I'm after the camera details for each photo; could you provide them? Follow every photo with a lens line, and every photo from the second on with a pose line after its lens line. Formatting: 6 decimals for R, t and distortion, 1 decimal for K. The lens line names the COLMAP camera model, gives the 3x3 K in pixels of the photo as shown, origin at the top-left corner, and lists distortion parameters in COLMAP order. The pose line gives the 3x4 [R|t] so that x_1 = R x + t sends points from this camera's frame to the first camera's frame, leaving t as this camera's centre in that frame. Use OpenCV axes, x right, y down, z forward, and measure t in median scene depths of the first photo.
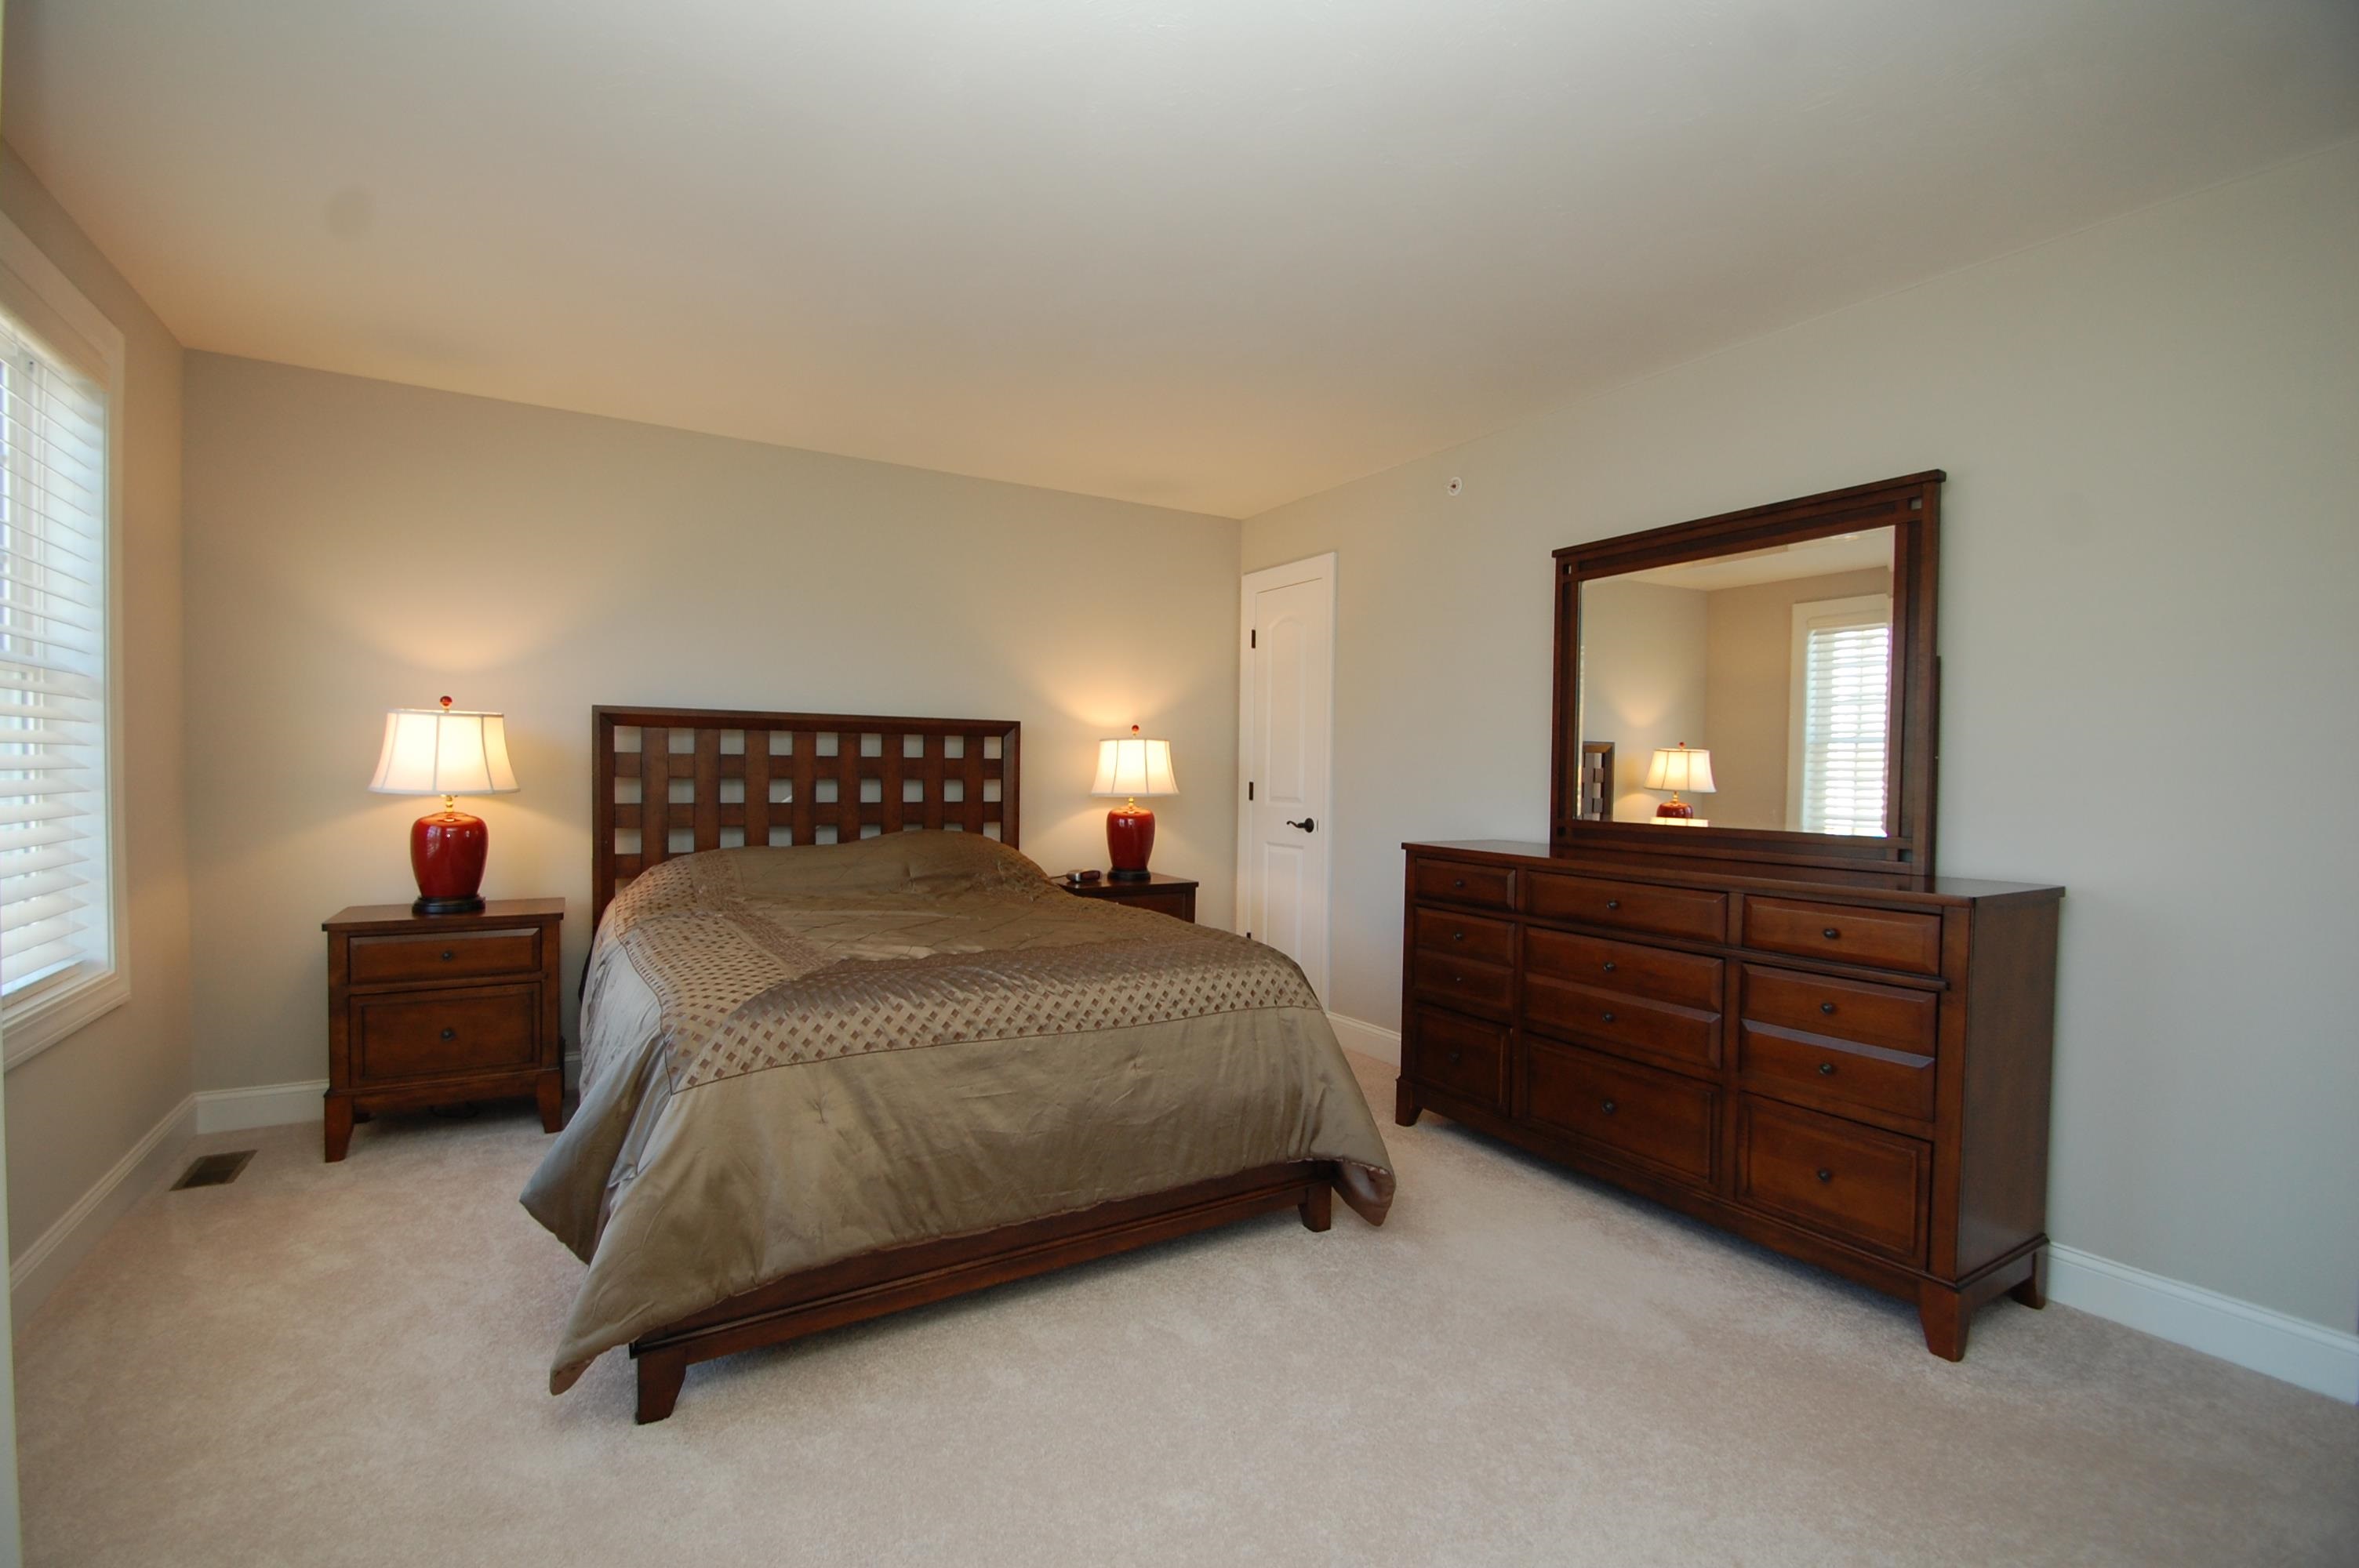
lens RADIAL K [[1025.2, 0, 1179.5], [0, 1025.2, 784.0], [0, 0, 1]] dist [0.001864, 0.000345]
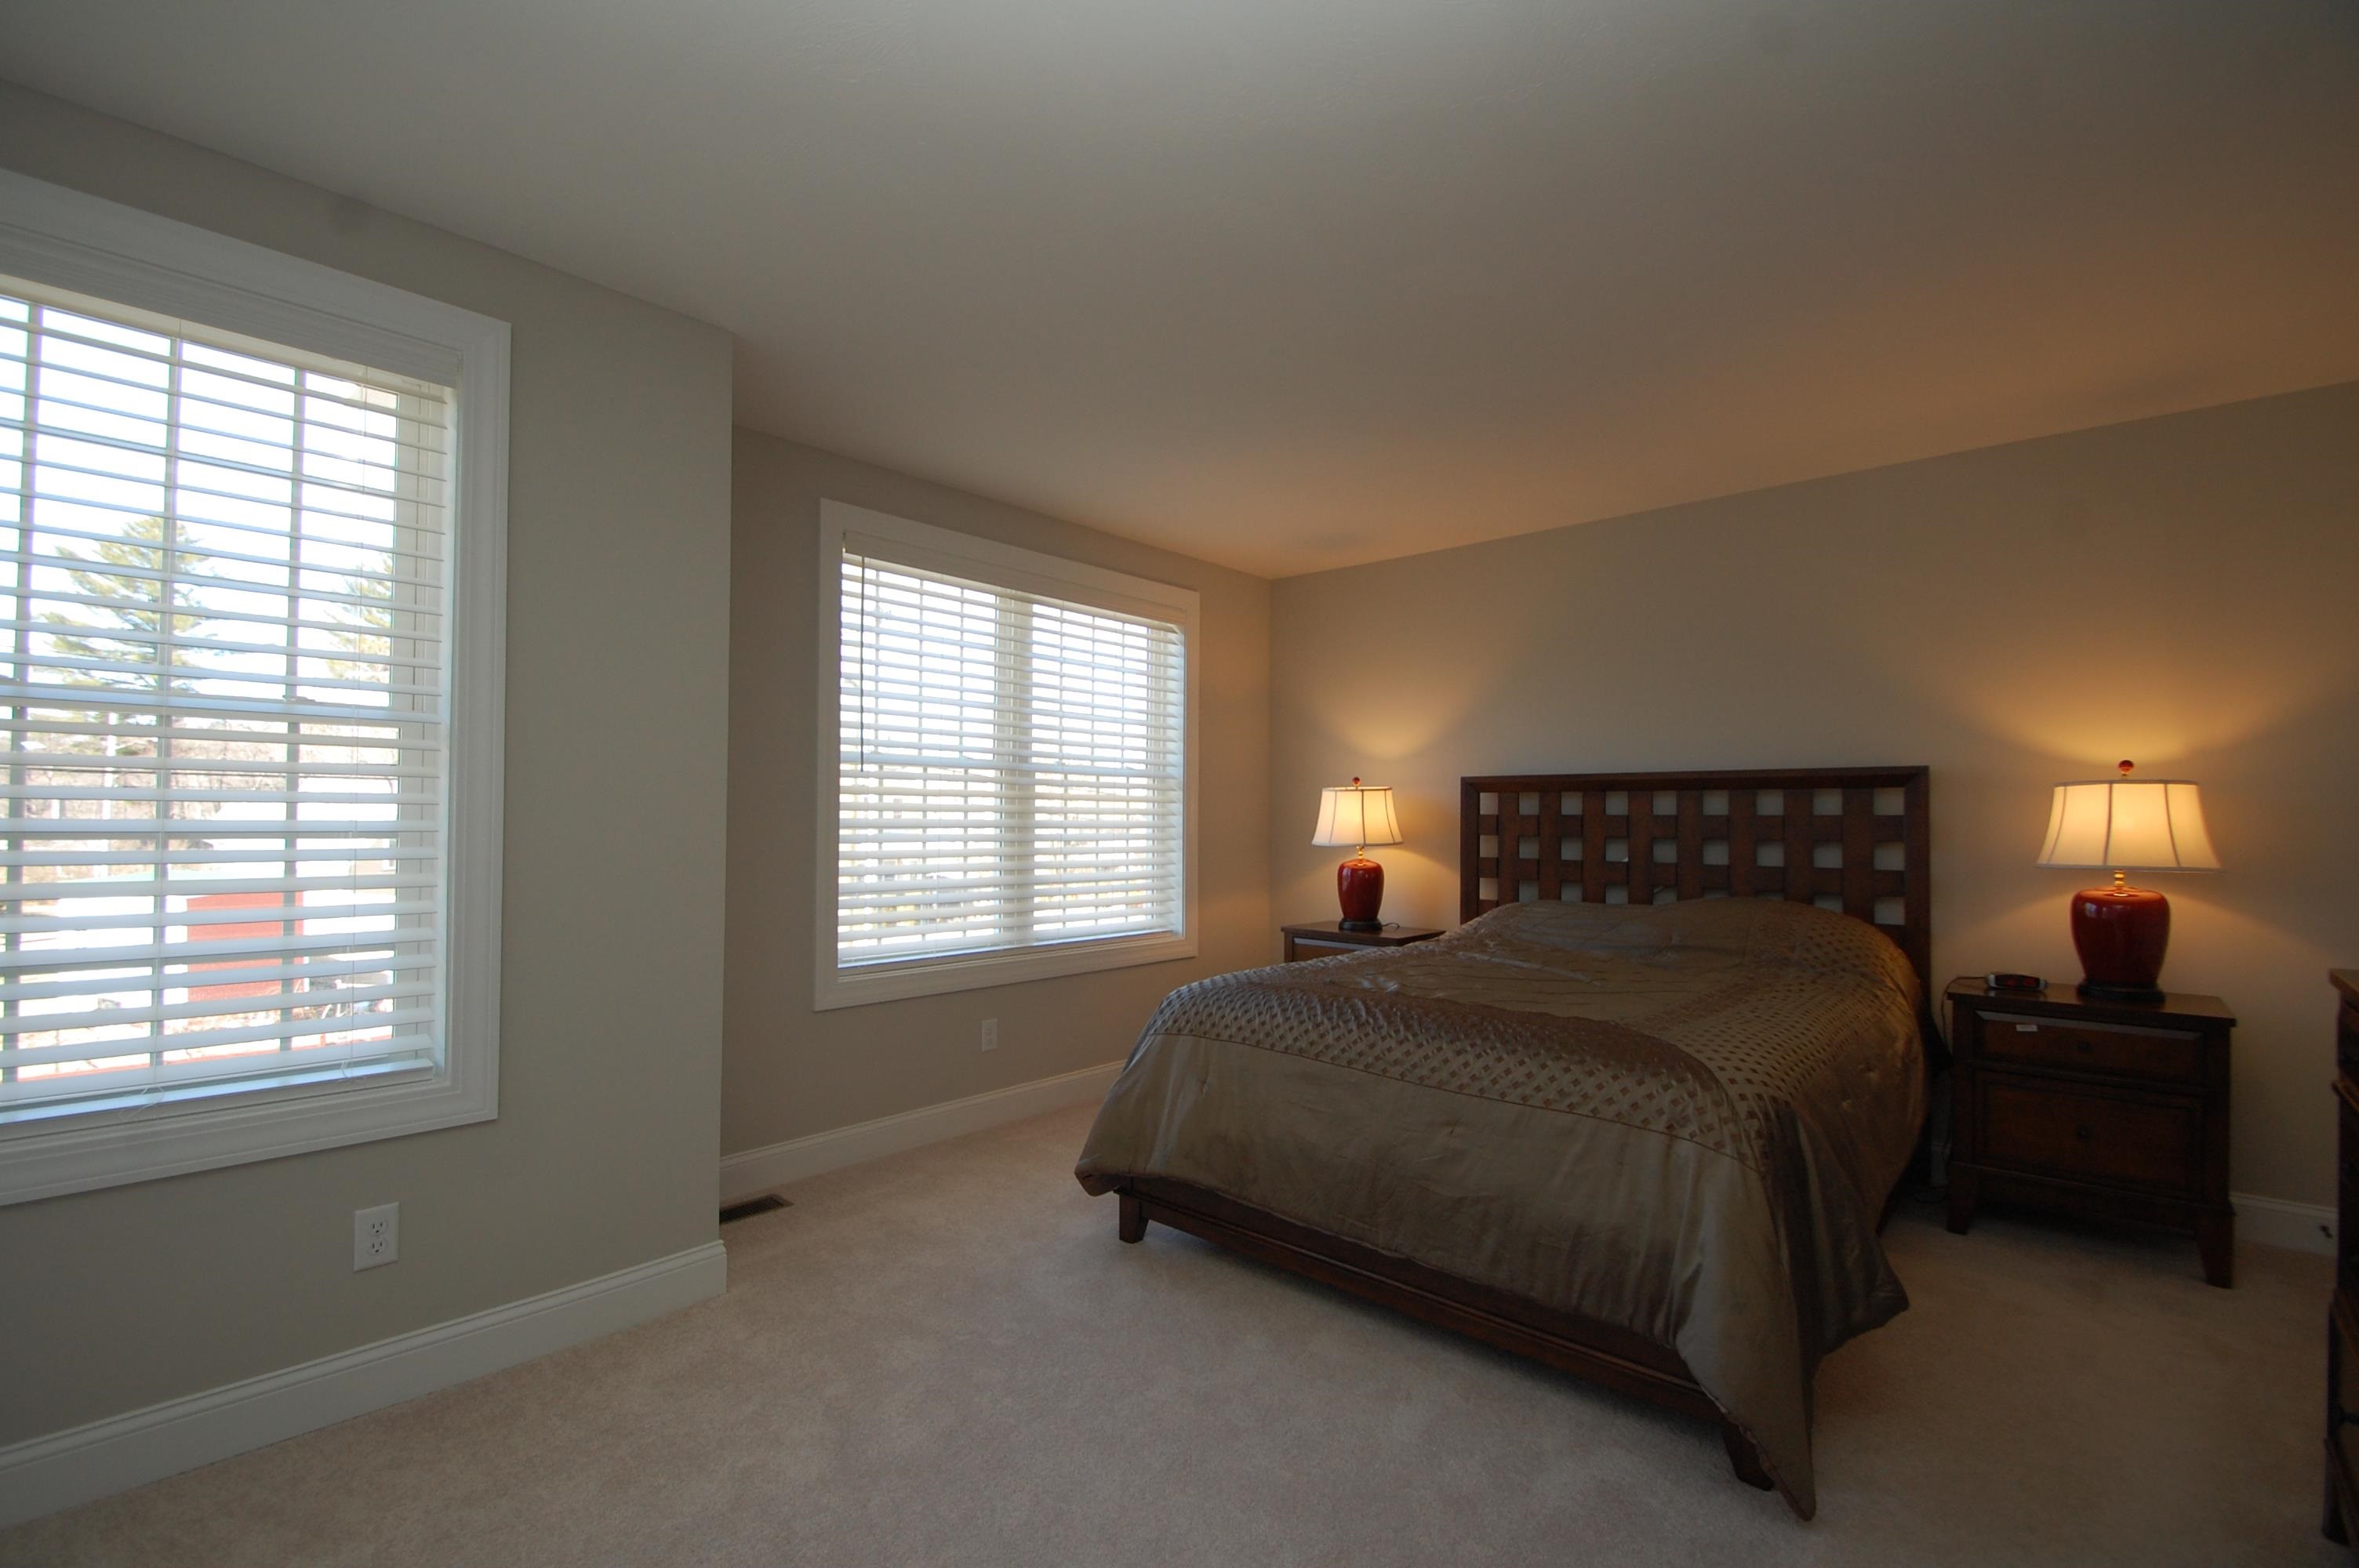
lens RADIAL K [[1063.7, 0, 1179.5], [0, 1063.7, 784.0], [0, 0, 1]] dist [-0.001964, -0.000570]
pose [[0.282457, -0.041972, -0.958361, 0.589687], [-0.017951, 0.998636, -0.049027, 0.000965], [0.959112, 0.031052, 0.281318, 0.322832]]
